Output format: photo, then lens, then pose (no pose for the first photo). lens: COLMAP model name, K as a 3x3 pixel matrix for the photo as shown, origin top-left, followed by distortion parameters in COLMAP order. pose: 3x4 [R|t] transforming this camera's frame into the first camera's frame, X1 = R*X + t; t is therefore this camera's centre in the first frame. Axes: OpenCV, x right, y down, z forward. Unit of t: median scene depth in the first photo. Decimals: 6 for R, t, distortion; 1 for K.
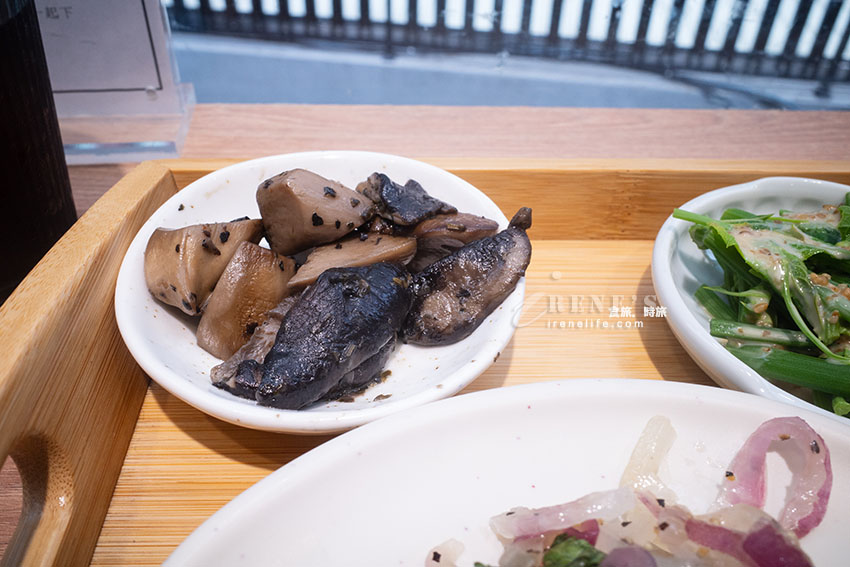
lens RADIAL K [[732.0, 0, 425.0], [0, 732.0, 283.5], [0, 0, 1]] dist [-0.050869, 0.069457]
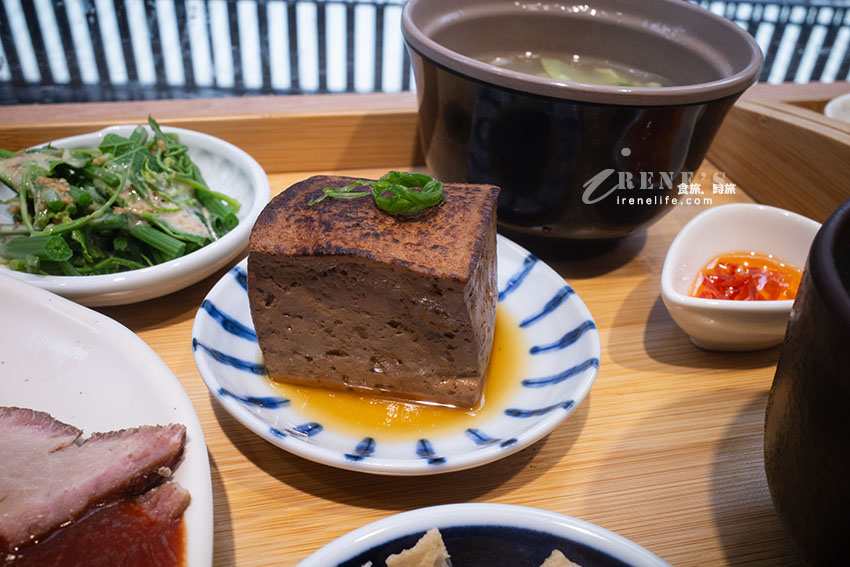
lens RADIAL K [[732.0, 0, 425.0], [0, 732.0, 283.5], [0, 0, 1]] dist [-0.050869, 0.069457]
pose [[0.981364, -0.091380, 0.169038, 0.181647], [0.104553, 0.992001, -0.070725, 0.063407], [-0.161223, 0.087080, 0.983069, -0.069704]]
